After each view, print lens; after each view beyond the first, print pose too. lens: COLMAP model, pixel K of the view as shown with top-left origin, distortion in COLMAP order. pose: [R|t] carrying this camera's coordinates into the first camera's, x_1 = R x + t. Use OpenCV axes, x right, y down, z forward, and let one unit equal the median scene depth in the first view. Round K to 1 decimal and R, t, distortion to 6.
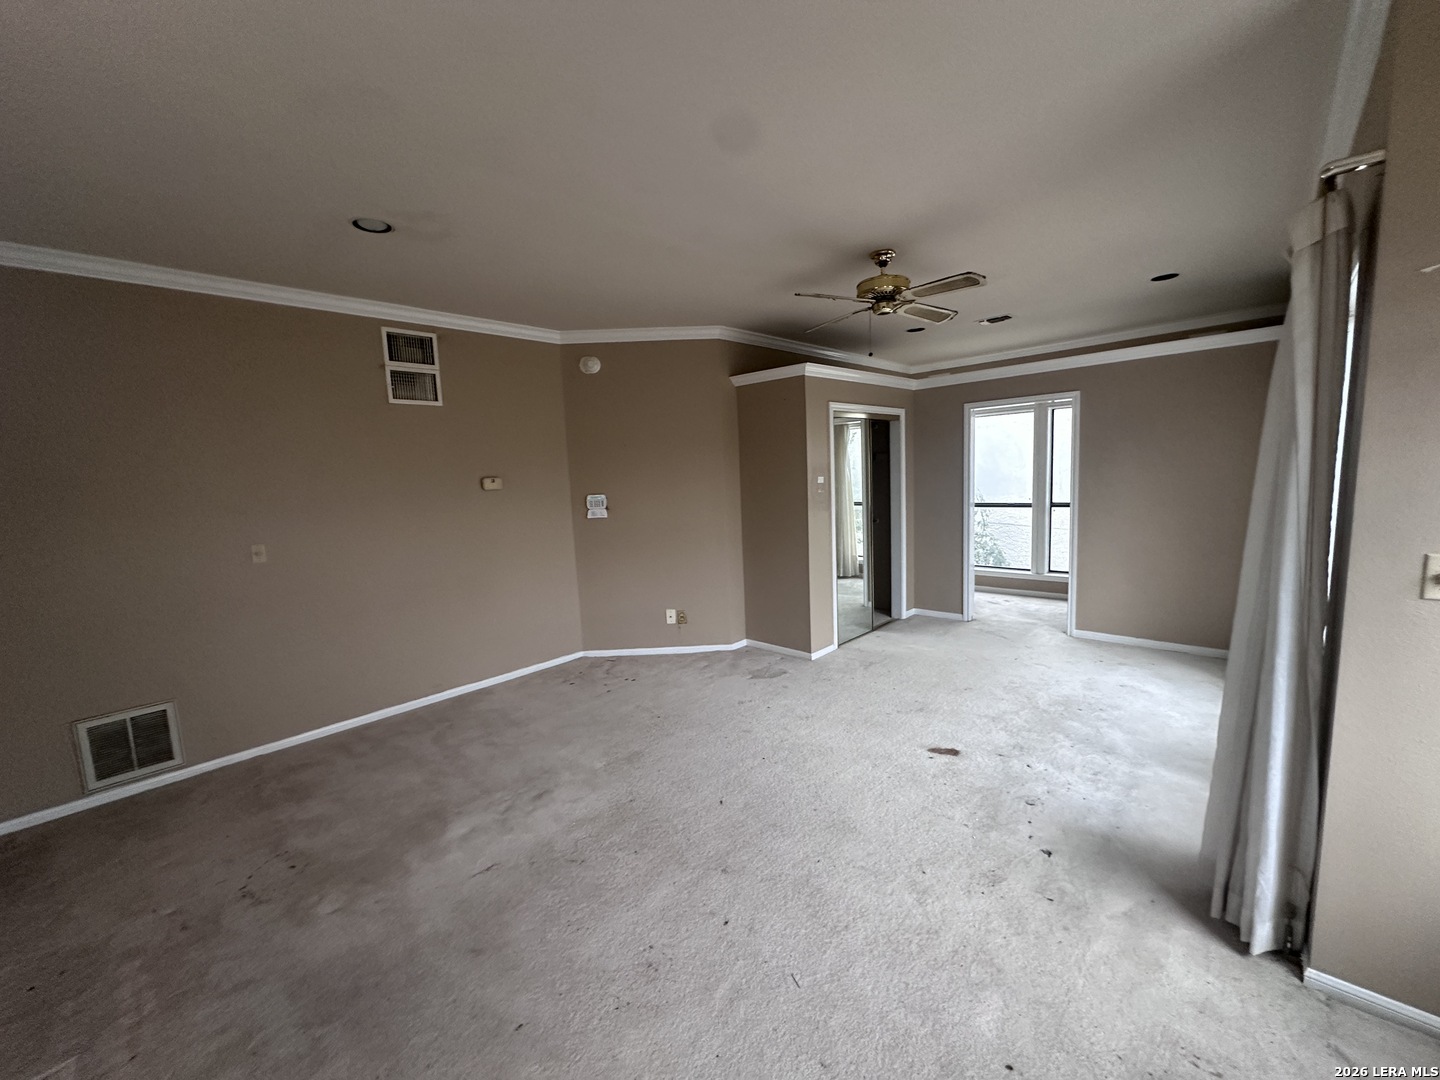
lens RADIAL K [[581.6, 0, 718.6], [0, 581.6, 539.1], [0, 0, 1]] dist [-0.001757, 0.000499]
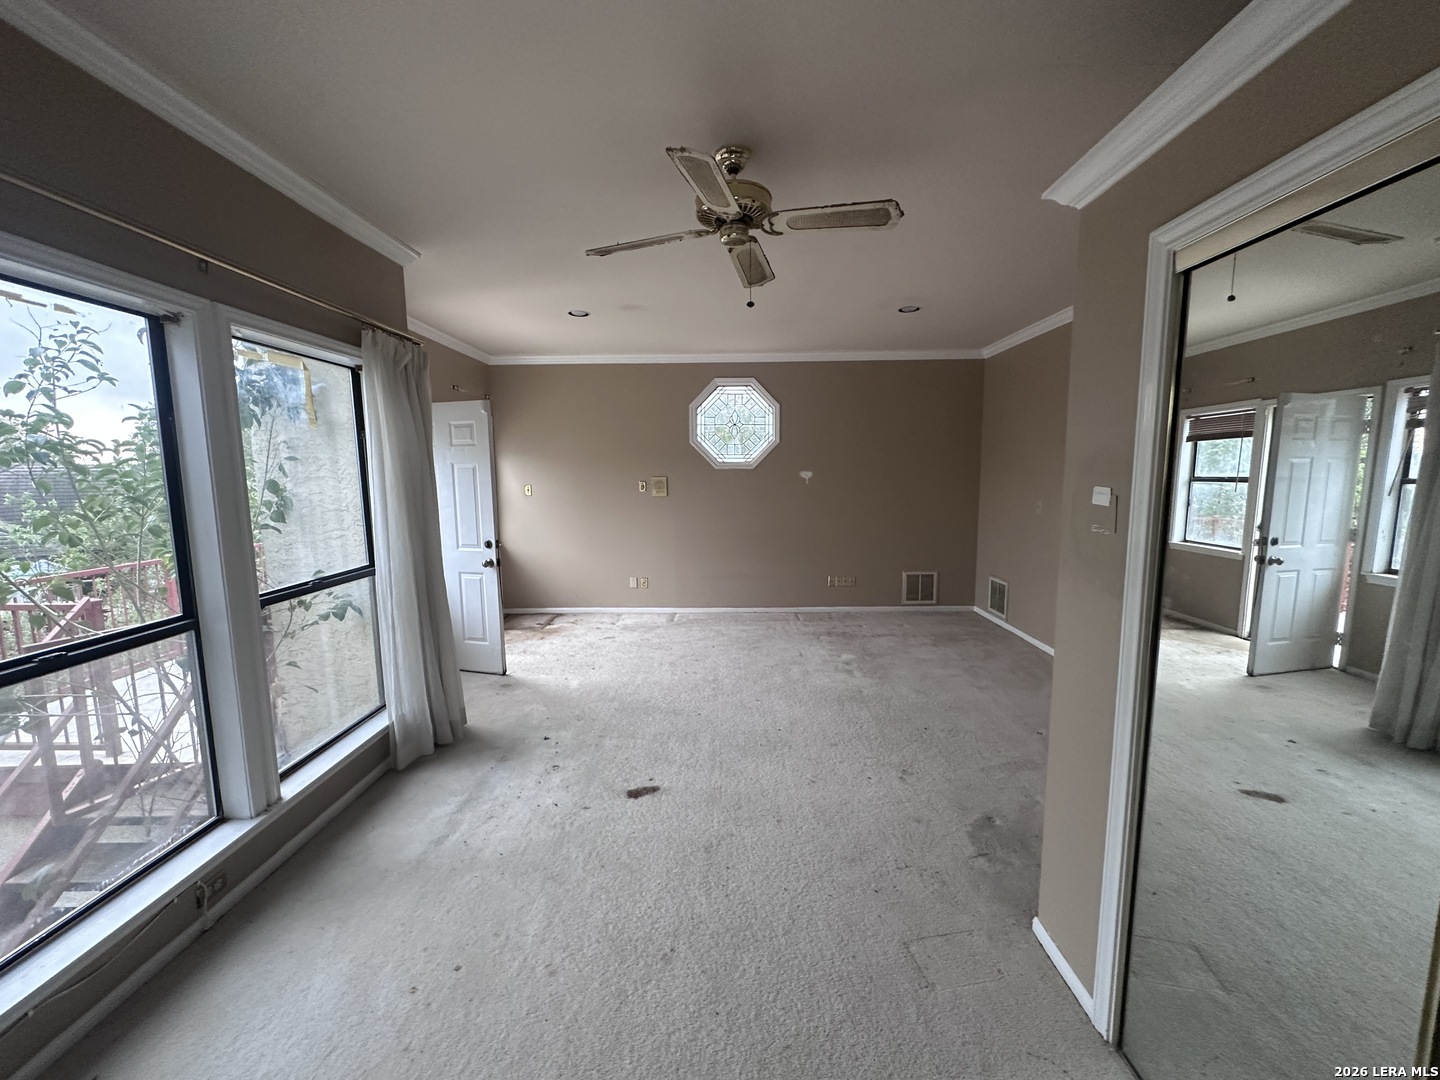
lens RADIAL K [[581.6, 0, 719.8], [0, 581.6, 544.5], [0, 0, 1]] dist [-0.001757, 0.000499]
pose [[-0.735880, 0.138458, -0.662804, 0.846603], [-0.032379, 0.970555, 0.238695, -0.222532], [0.676337, 0.197112, -0.709729, 1.649452]]
